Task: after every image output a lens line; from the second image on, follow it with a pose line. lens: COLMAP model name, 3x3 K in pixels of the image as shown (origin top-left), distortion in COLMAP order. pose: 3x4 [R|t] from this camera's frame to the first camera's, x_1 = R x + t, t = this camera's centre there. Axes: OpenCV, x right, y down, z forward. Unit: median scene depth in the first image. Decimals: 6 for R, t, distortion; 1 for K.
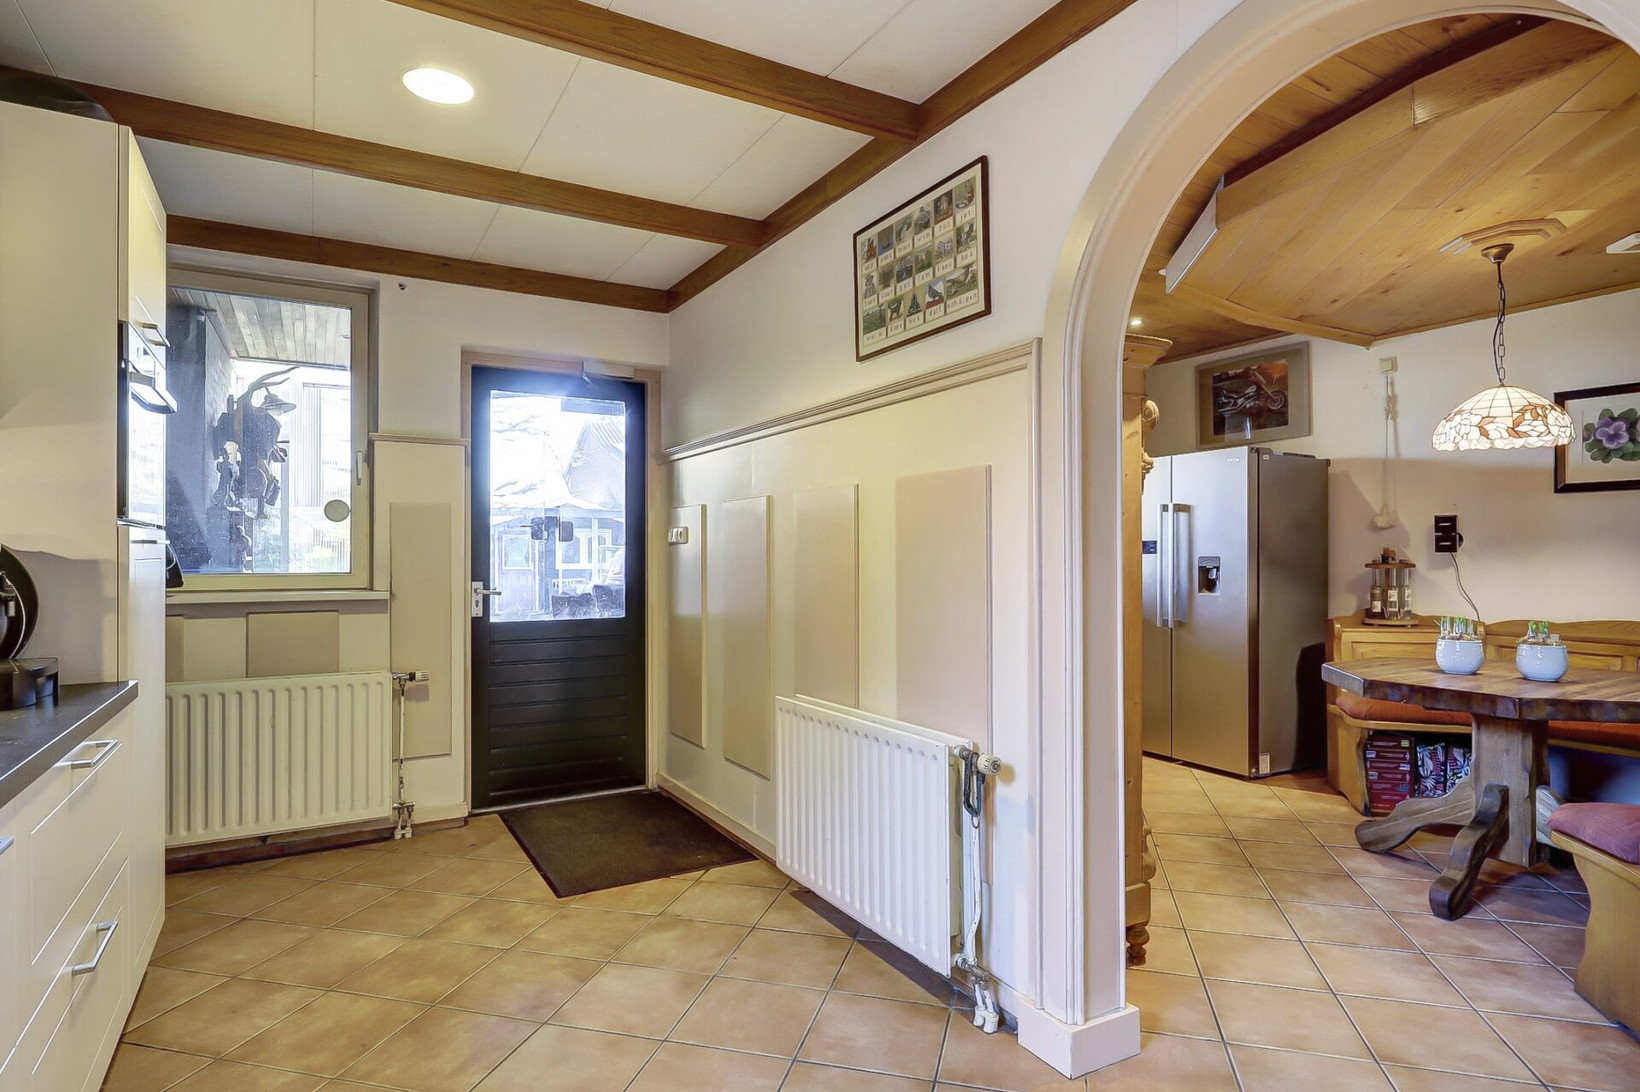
lens RADIAL K [[857.5, 0, 831.0], [0, 857.5, 550.5], [0, 0, 1]] dist [-0.001688, -0.000837]
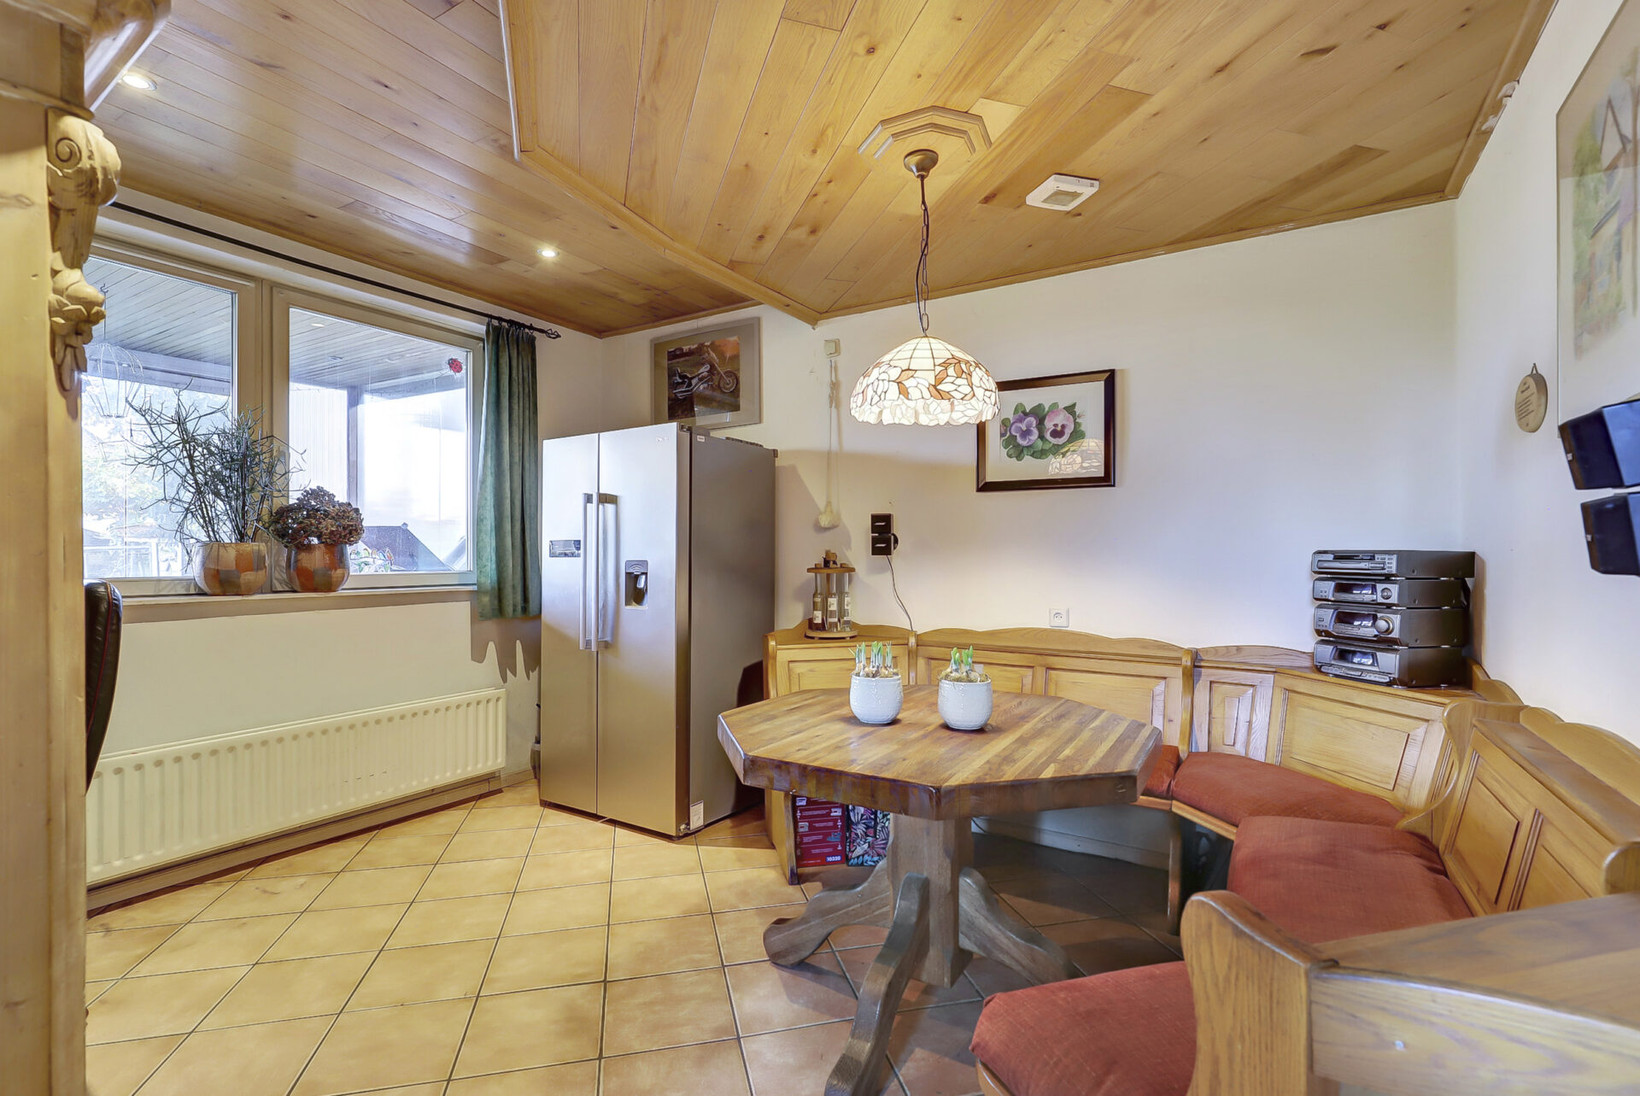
lens RADIAL K [[742.1, 0, 819.9], [0, 742.1, 554.5], [0, 0, 1]] dist [-0.000736, -0.000287]
pose [[0.878218, 0.001165, 0.478260, 0.287927], [-0.001962, 0.999997, 0.001166, 0.000640], [-0.478257, -0.001963, 0.878218, 0.346626]]
